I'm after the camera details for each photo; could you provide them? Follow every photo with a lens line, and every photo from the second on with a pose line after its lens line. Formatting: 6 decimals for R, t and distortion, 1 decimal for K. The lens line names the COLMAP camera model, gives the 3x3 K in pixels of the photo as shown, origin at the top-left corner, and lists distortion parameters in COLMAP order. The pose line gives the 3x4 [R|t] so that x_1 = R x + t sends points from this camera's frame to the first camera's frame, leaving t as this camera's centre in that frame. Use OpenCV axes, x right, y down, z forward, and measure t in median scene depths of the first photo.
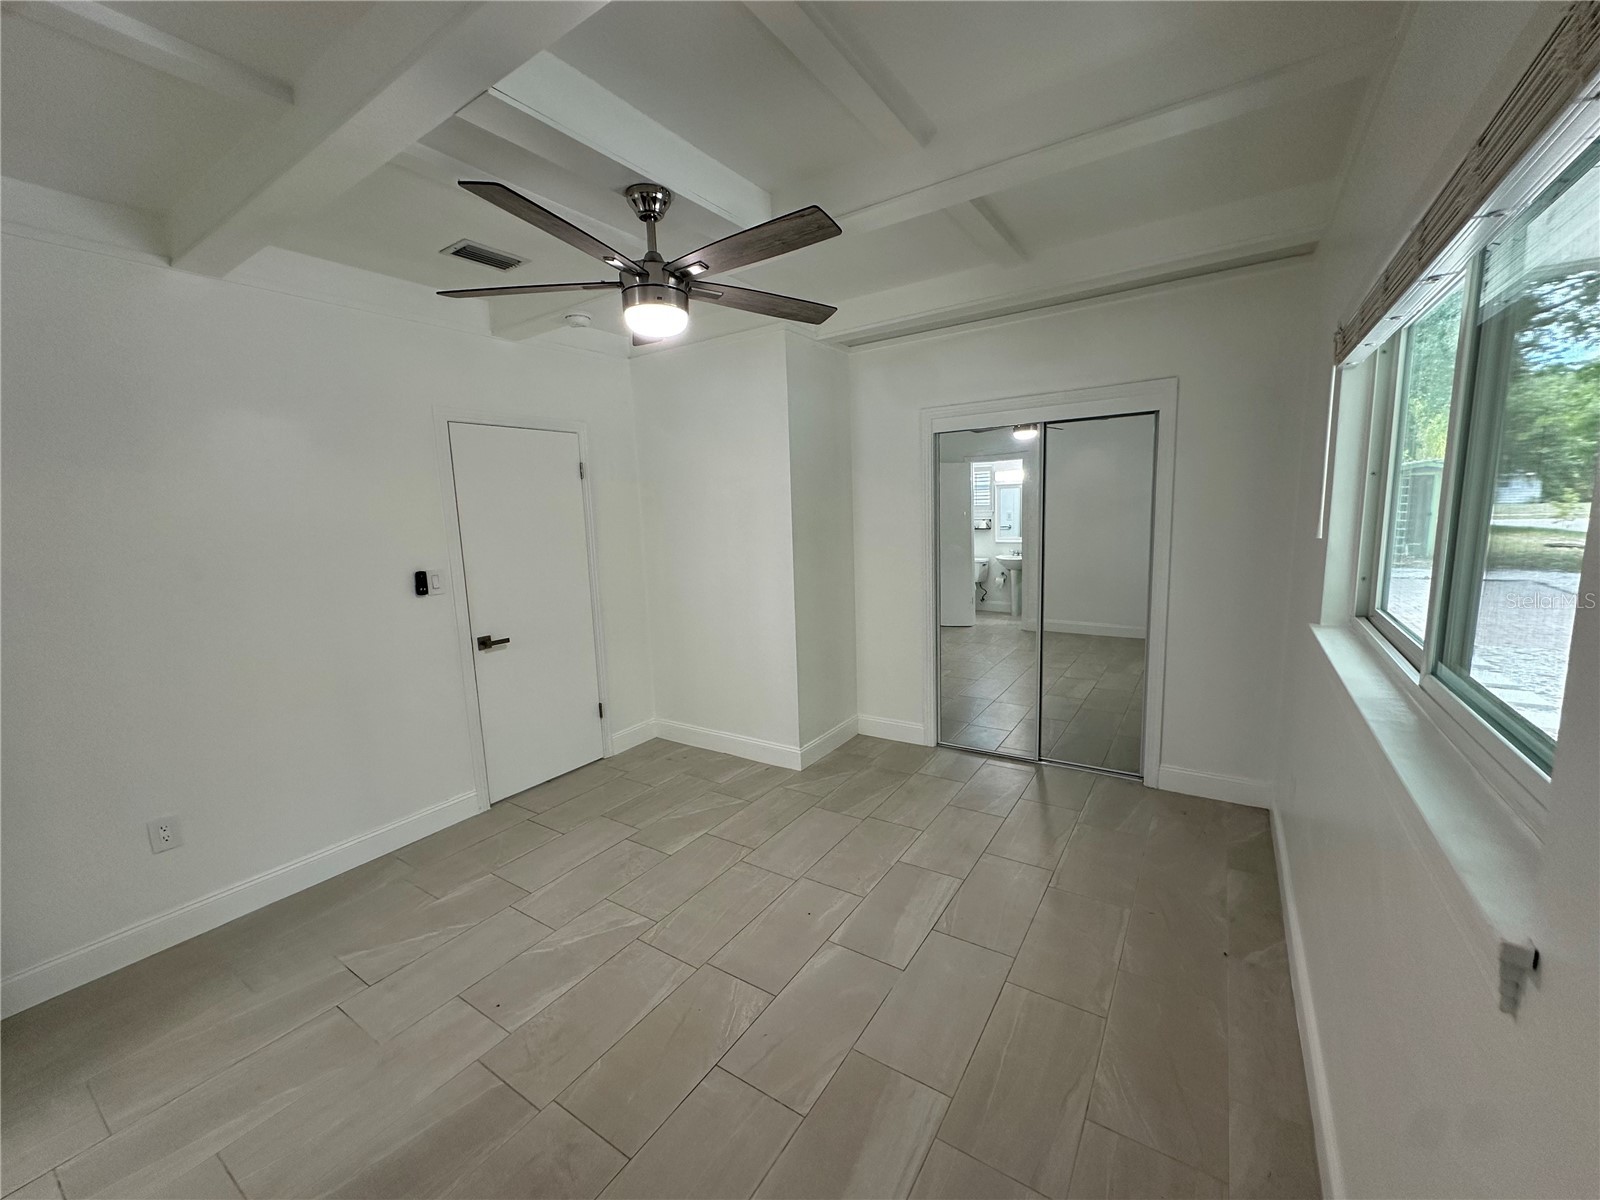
lens RADIAL K [[636.6, 0, 798.8], [0, 636.6, 602.4], [0, 0, 1]] dist [-0.001805, 0.000984]
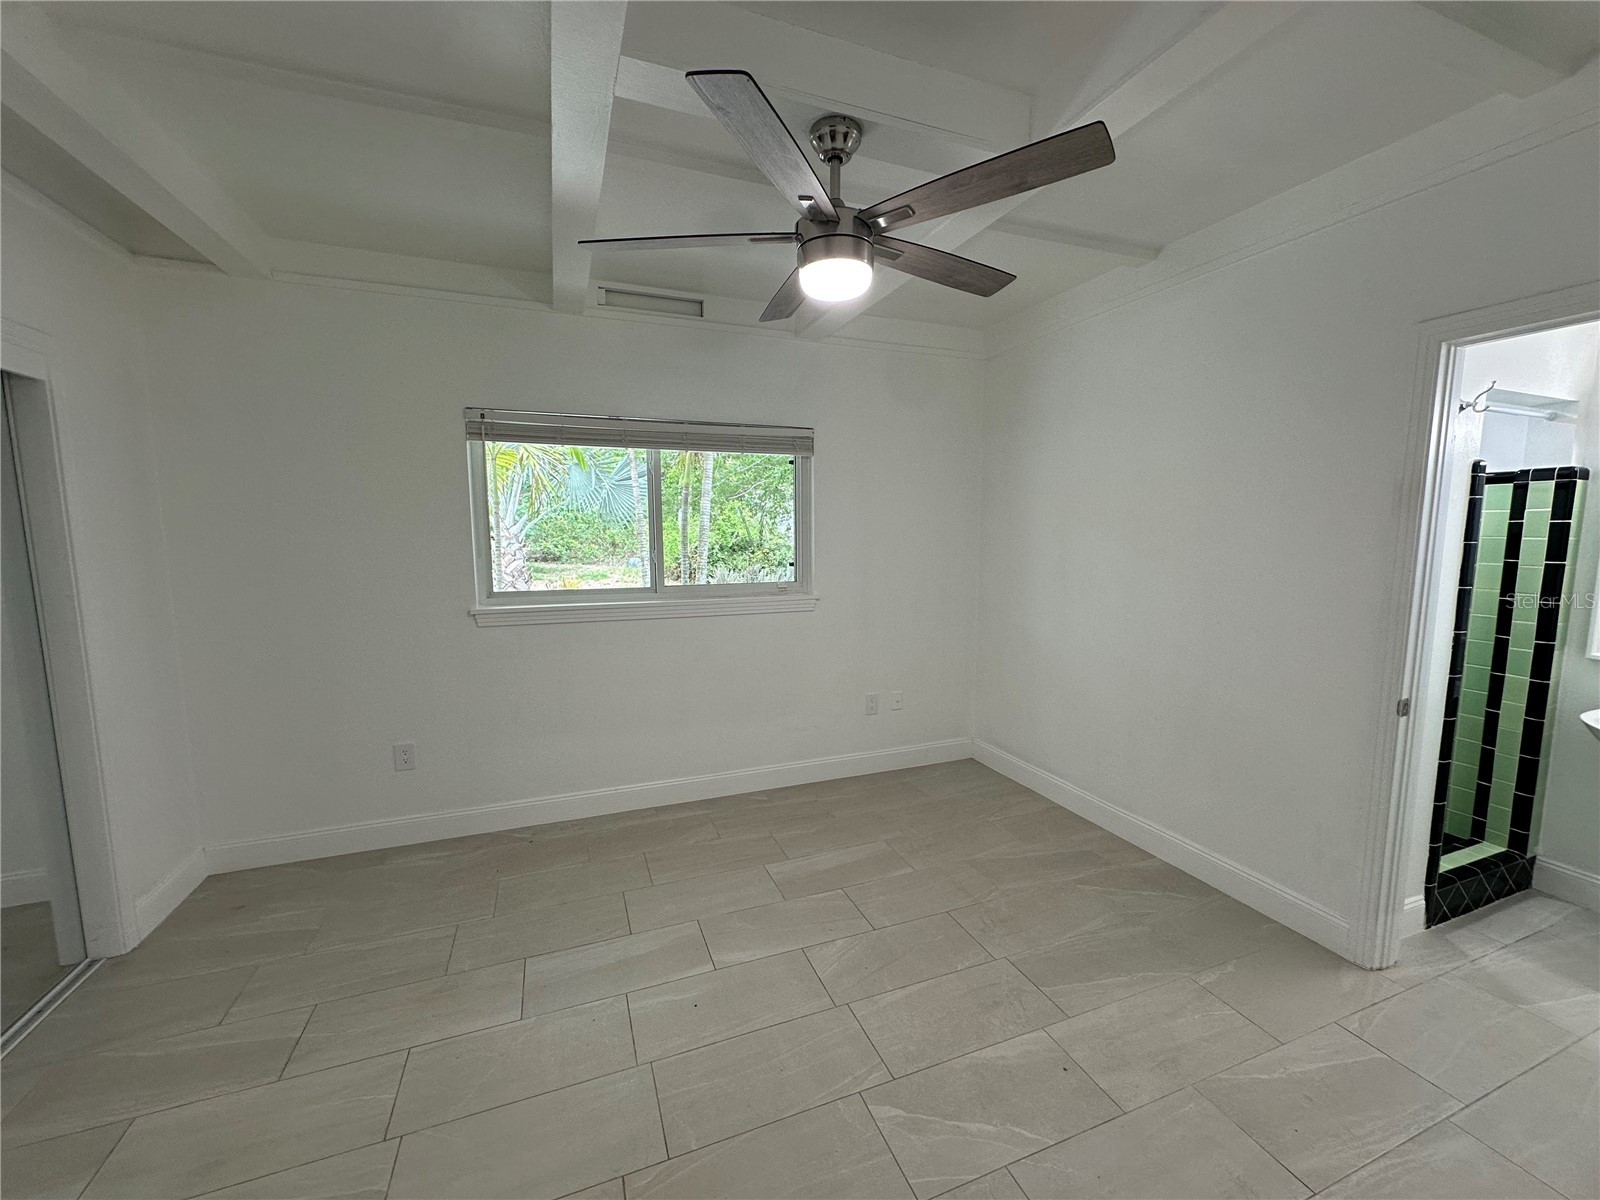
lens RADIAL K [[636.6, 0, 801.6], [0, 636.6, 597.4], [0, 0, 1]] dist [-0.001805, 0.000984]
pose [[-0.813474, -0.024171, 0.581099, -0.647638], [0.117350, 0.971765, 0.204698, -0.200219], [-0.569640, 0.234709, -0.787669, 1.679667]]
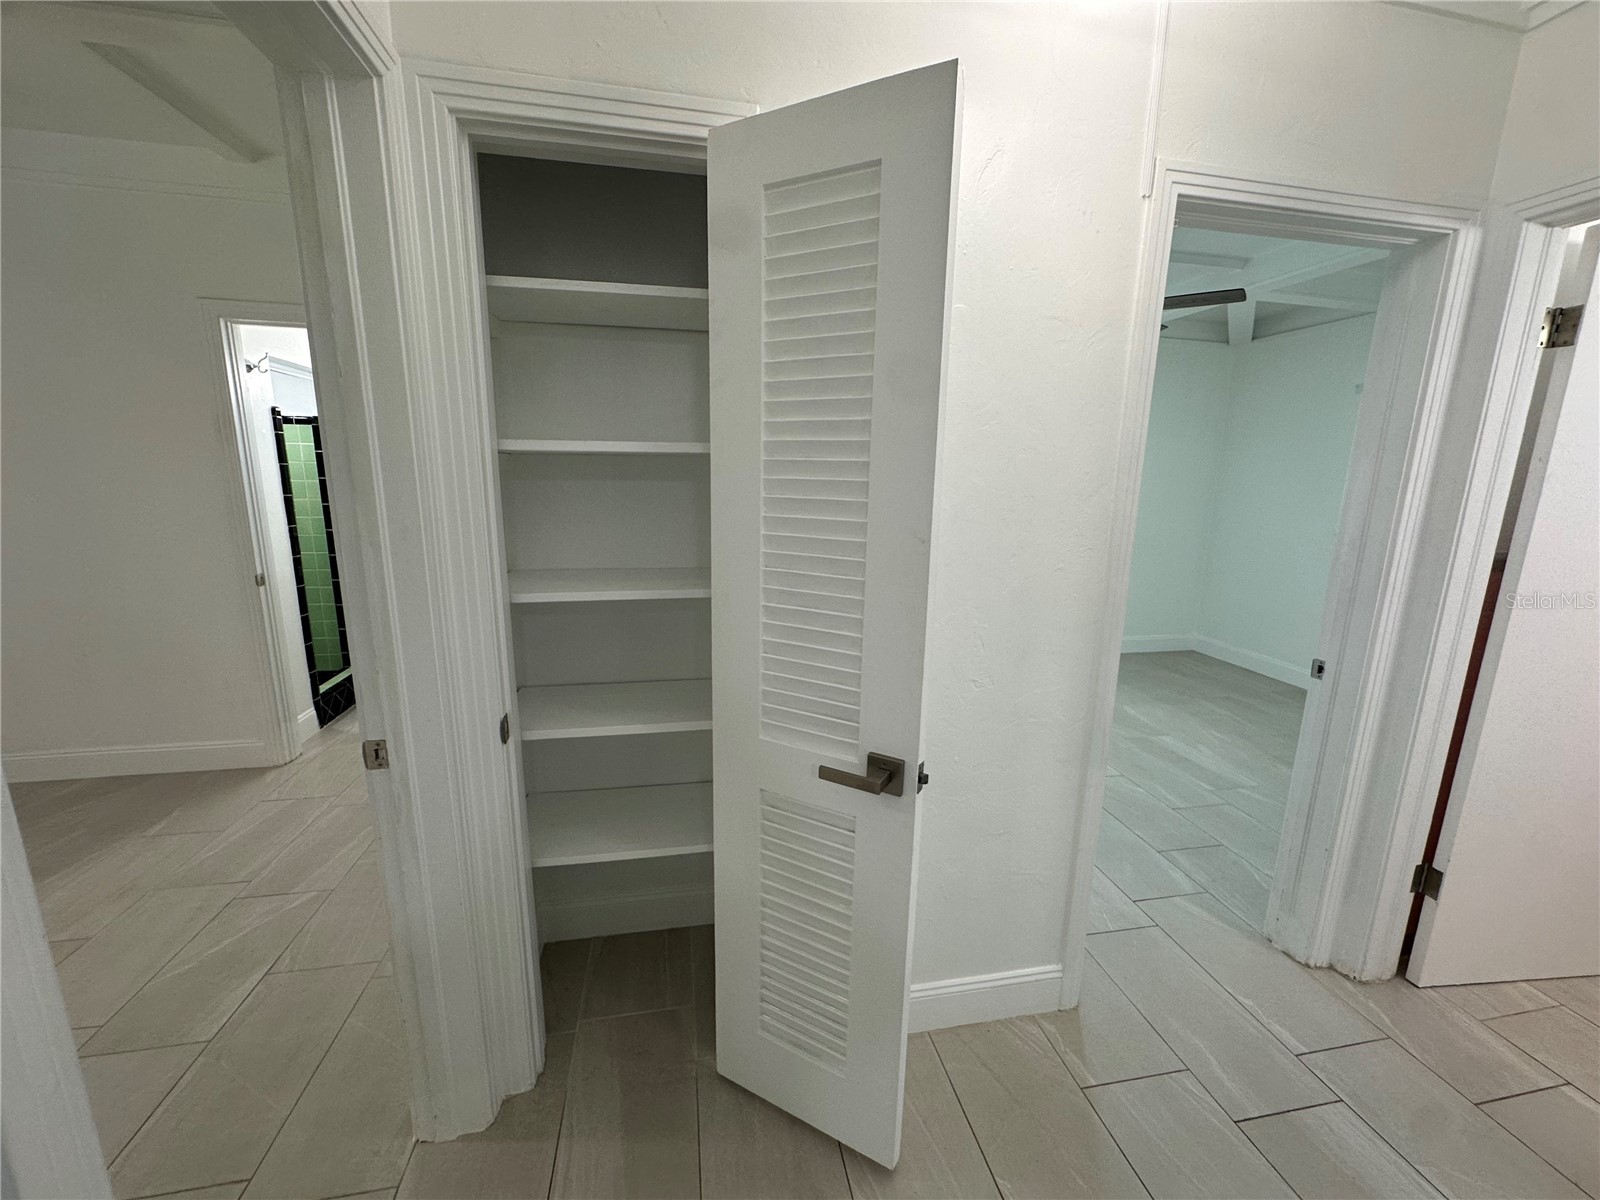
lens RADIAL K [[636.6, 0, 799.1], [0, 636.6, 597.8], [0, 0, 1]] dist [-0.001805, 0.000984]
pose [[-0.711868, 0.166629, -0.682260, -0.719875], [-0.092177, 0.940876, 0.325968, -0.256906], [0.696238, 0.294935, -0.654421, 2.183264]]
